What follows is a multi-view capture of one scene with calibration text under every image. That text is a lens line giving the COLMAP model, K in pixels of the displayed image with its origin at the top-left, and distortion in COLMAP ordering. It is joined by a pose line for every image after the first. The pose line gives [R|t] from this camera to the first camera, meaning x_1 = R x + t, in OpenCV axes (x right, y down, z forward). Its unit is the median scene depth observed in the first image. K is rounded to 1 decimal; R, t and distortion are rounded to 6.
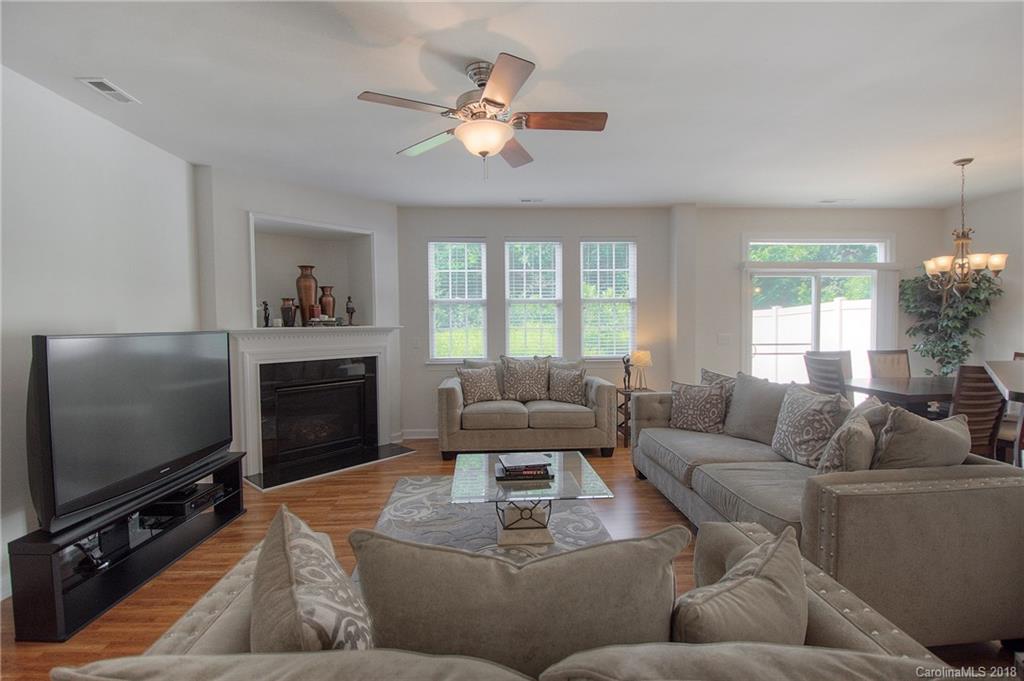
lens RADIAL K [[464.4, 0, 511.1], [0, 464.4, 338.5], [0, 0, 1]] dist [-0.000402, -0.000128]
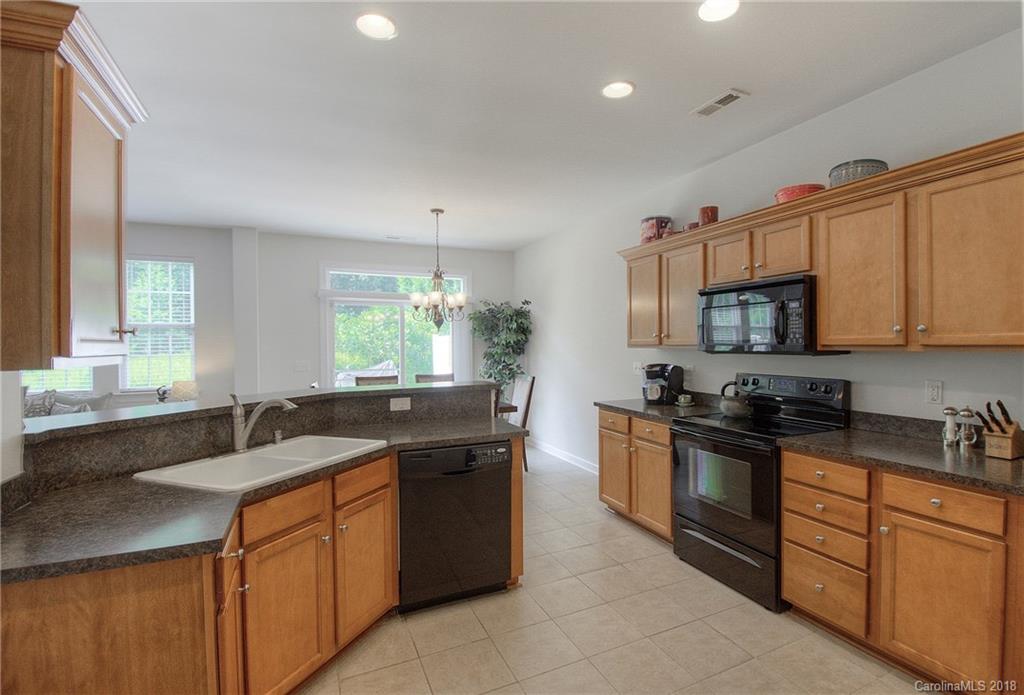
lens RADIAL K [[478.0, 0, 529.9], [0, 478.0, 345.3], [0, 0, 1]] dist [-0.009791, -0.000831]
pose [[0.924562, -0.002537, 0.381023, 0.574074], [0.014883, 0.999455, -0.029459, -0.007029], [-0.380740, 0.032907, 0.924096, -0.140017]]
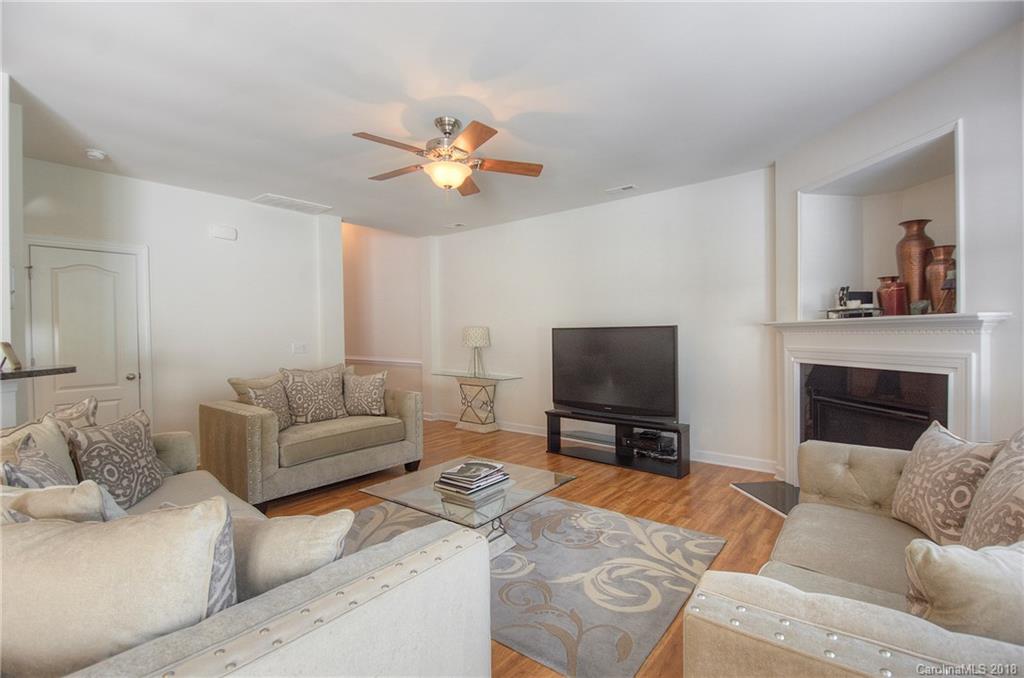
lens RADIAL K [[459.0, 0, 512.0], [0, 459.0, 339.0], [0, 0, 1]] dist [0.000060, -0.030192]
pose [[-0.671836, 0.025148, -0.740273, 0.368377], [-0.004943, 0.999249, 0.038432, -0.016150], [0.740683, 0.029479, -0.671207, 0.970362]]
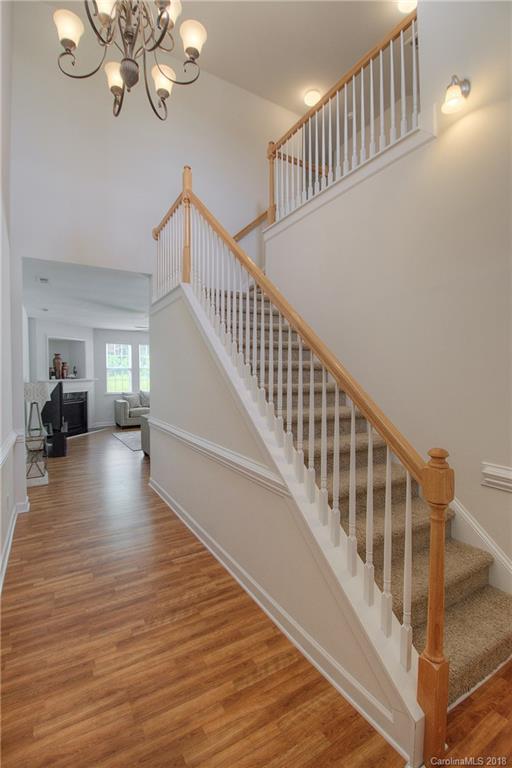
lens RADIAL K [[348.3, 0, 256.0], [0, 348.3, 384.0], [0, 0, 1]] dist [-0.000402, -0.000128]
pose [[0.886784, -0.009720, 0.462082, -0.349593], [0.014952, 0.999859, -0.007662, 0.027019], [-0.461942, 0.013704, 0.886804, -1.024161]]
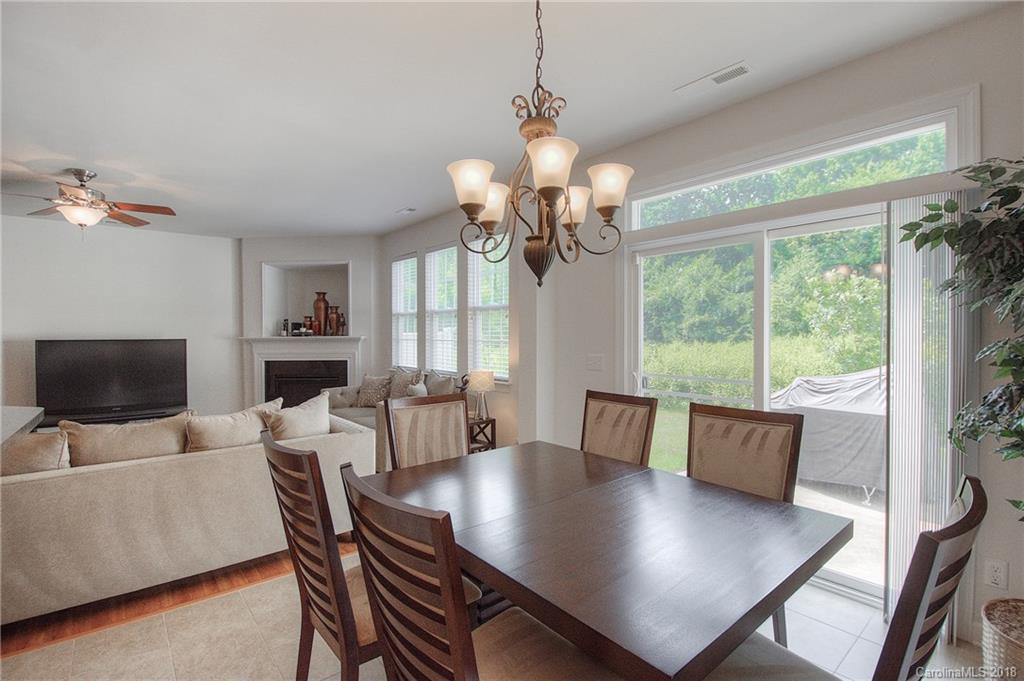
lens RADIAL K [[470.4, 0, 519.4], [0, 470.4, 337.8], [0, 0, 1]] dist [0.001442, 0.000001]
pose [[0.611095, 0.012217, -0.791463, 0.982592], [-0.024408, 0.999696, -0.003415, -0.029897], [0.791181, 0.021404, 0.611207, 0.592991]]
